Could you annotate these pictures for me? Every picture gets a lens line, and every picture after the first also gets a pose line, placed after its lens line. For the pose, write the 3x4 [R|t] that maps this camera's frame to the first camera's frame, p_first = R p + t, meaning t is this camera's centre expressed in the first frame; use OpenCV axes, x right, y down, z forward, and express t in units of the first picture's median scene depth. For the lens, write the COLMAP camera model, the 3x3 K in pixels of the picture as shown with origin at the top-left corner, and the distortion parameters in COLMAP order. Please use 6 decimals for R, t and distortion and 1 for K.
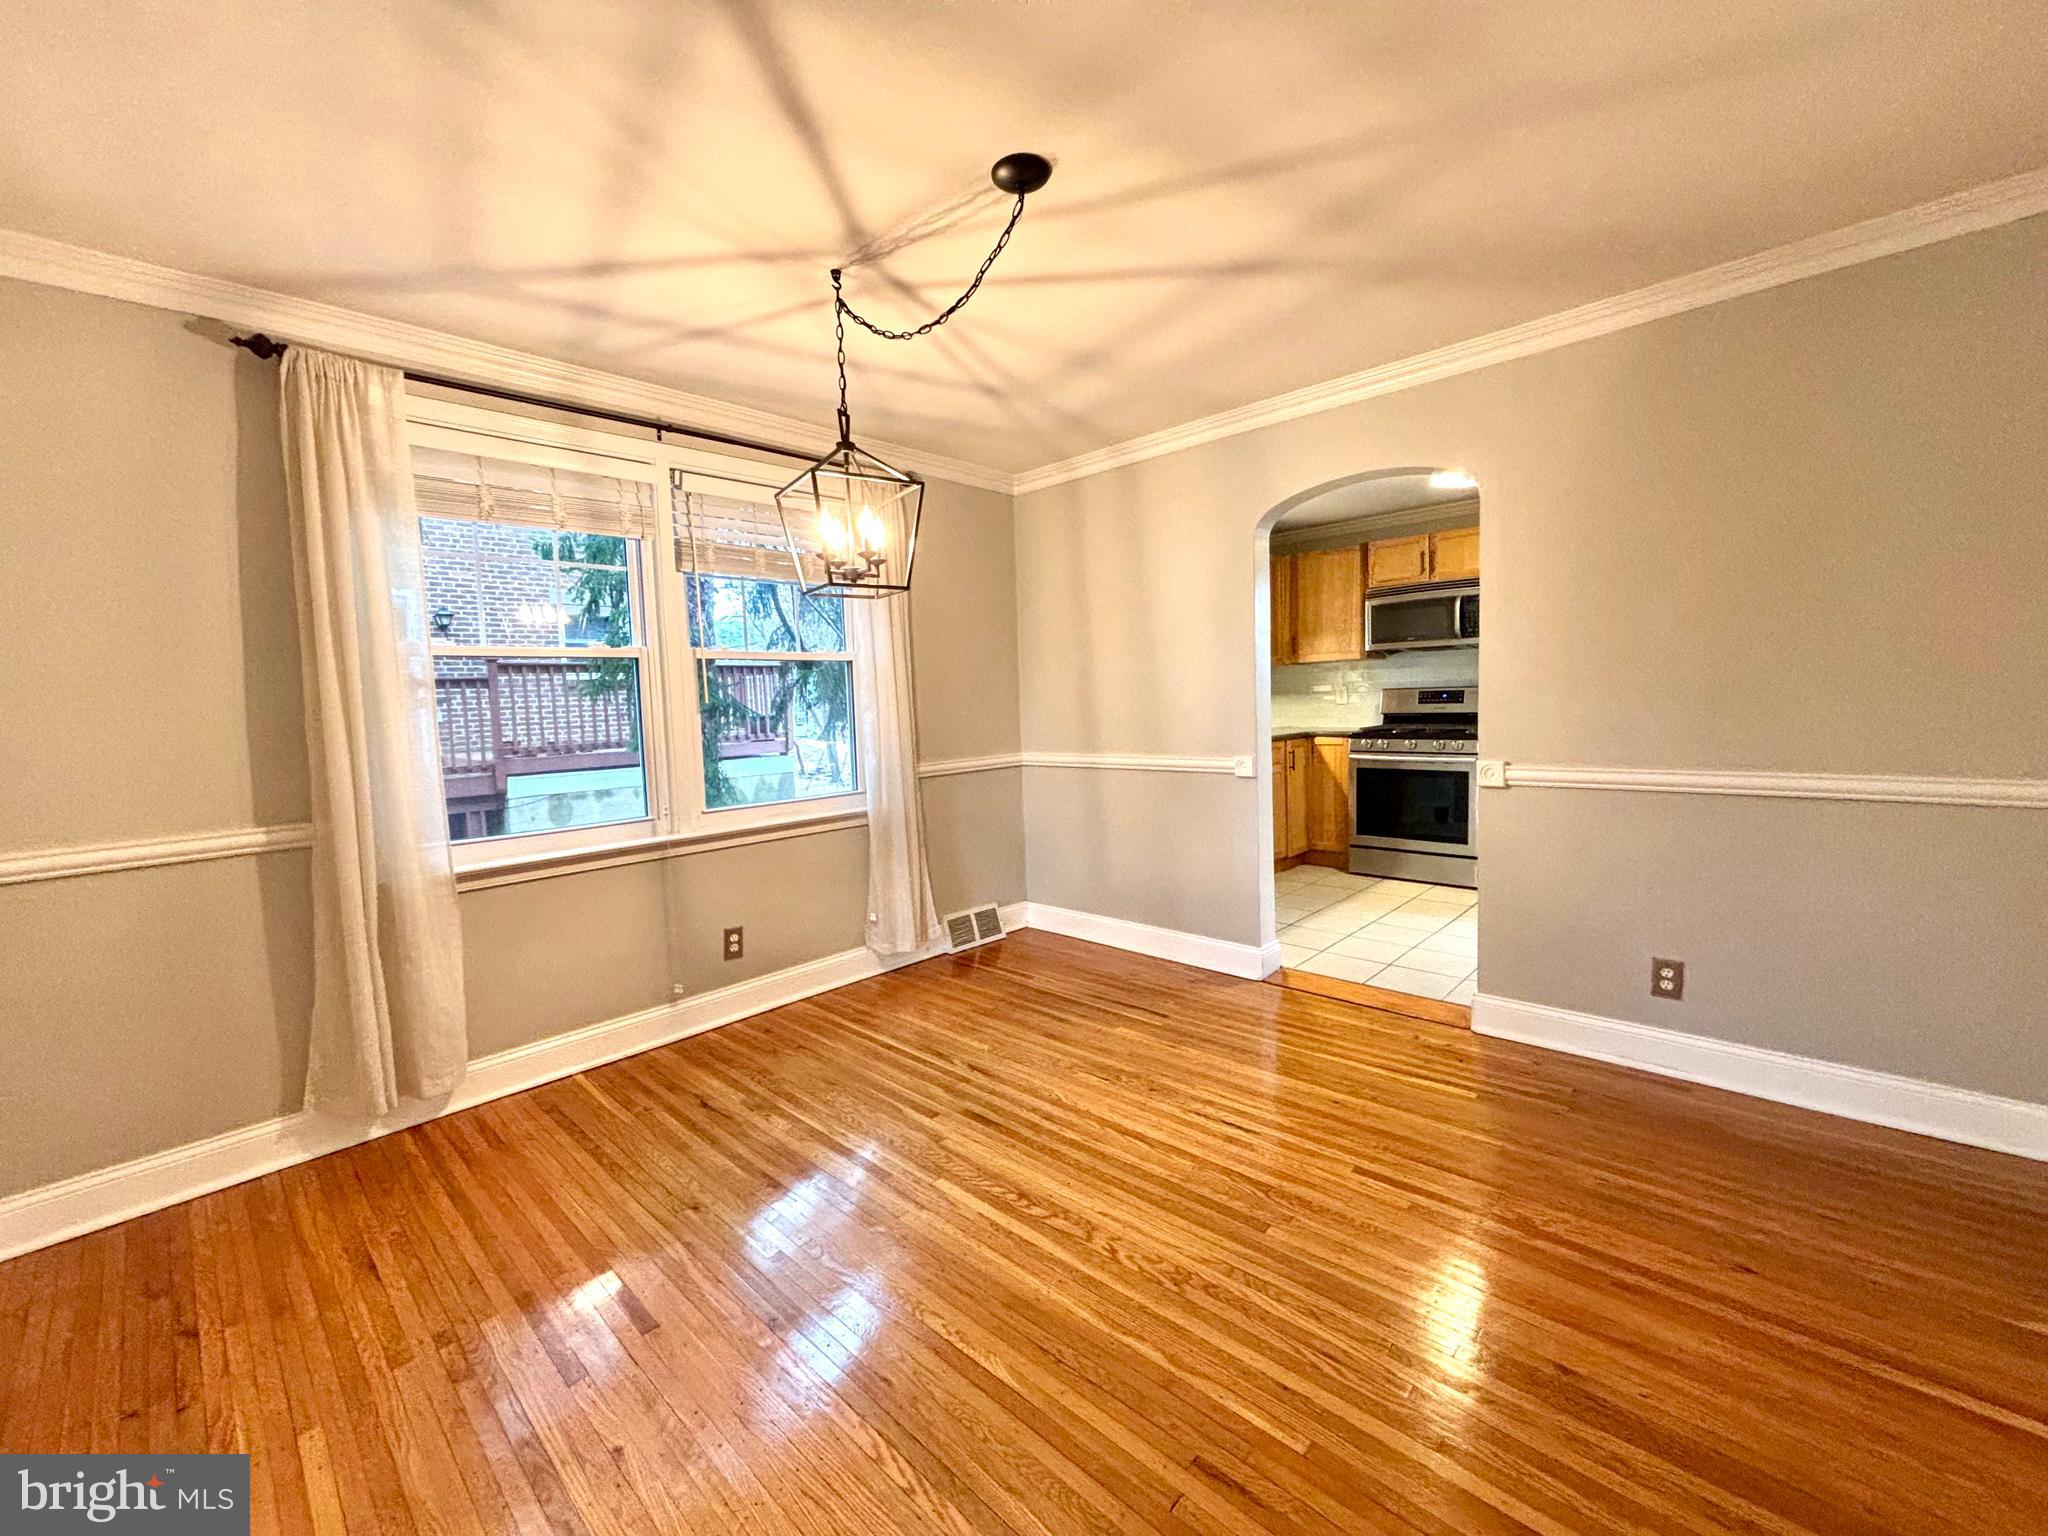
lens RADIAL K [[836.2, 0, 1025.2], [0, 836.2, 763.0], [0, 0, 1]] dist [0.014829, -0.000003]
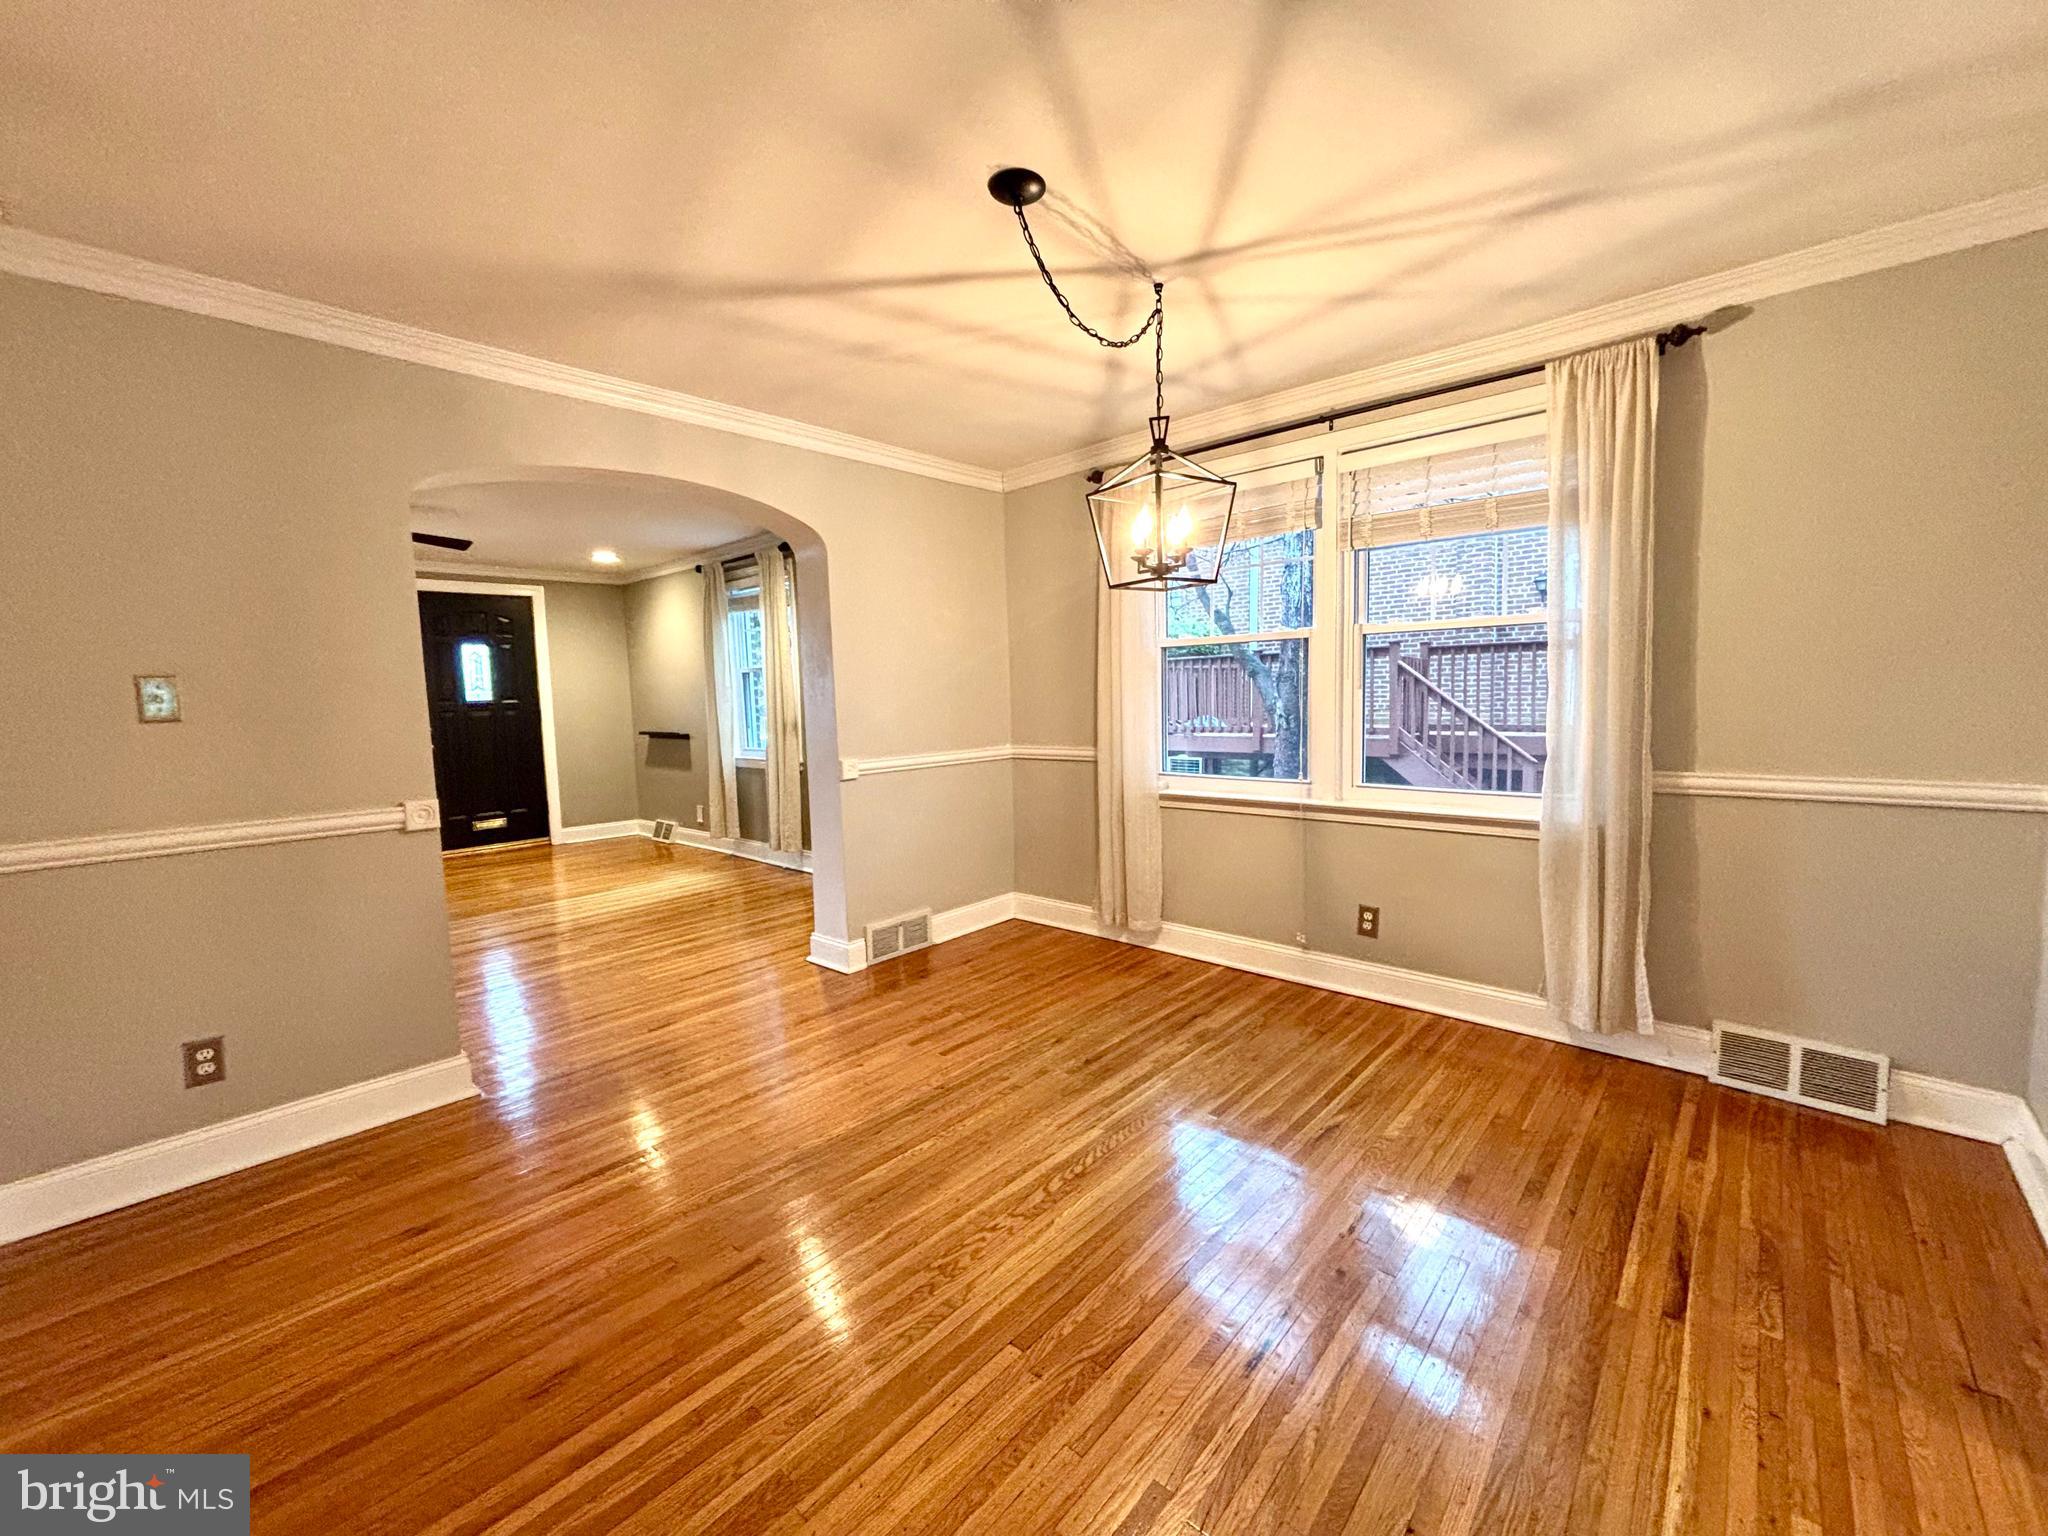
lens RADIAL K [[836.2, 0, 1025.2], [0, 836.2, 763.0], [0, 0, 1]] dist [0.014829, -0.000003]
pose [[0.028339, 0.122040, -0.992120, 0.693262], [-0.057922, 0.991052, 0.120254, -0.076608], [0.997919, 0.054058, 0.035154, 0.632063]]
